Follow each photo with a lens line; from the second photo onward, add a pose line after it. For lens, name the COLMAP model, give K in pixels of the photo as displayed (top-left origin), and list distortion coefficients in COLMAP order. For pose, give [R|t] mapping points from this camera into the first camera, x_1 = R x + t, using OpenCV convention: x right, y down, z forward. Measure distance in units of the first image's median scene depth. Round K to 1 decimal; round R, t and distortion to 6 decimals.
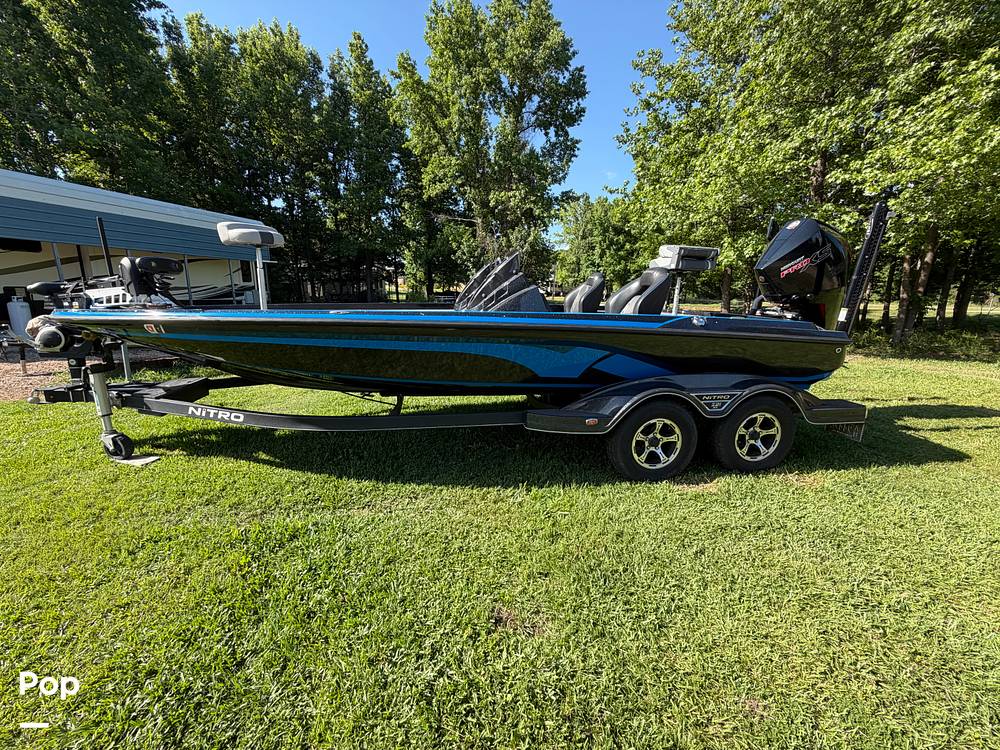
lens RADIAL K [[400.6, 0, 500.0], [0, 400.6, 375.0], [0, 0, 1]] dist [-0.001051, 0.000160]
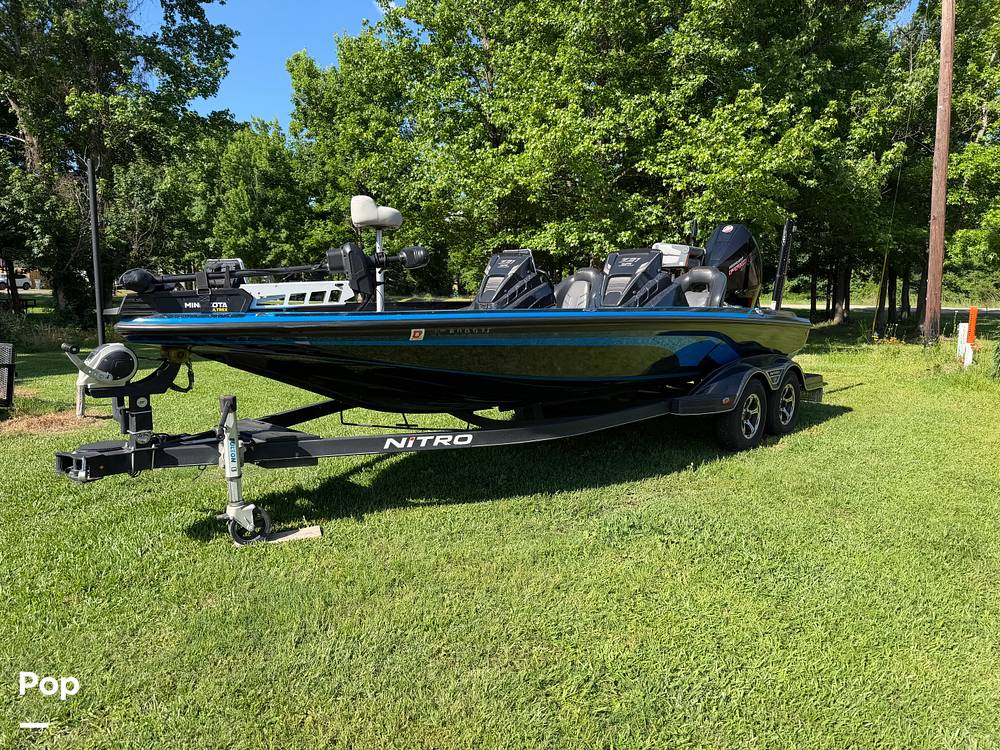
lens RADIAL K [[715.4, 0, 477.6], [0, 715.4, 398.6], [0, 0, 1]] dist [-0.000577, 0.000539]
pose [[0.783296, -0.092162, 0.614780, -1.024684], [0.117907, 0.993024, -0.001361, 0.018808], [-0.610365, 0.073552, 0.788698, -0.116573]]
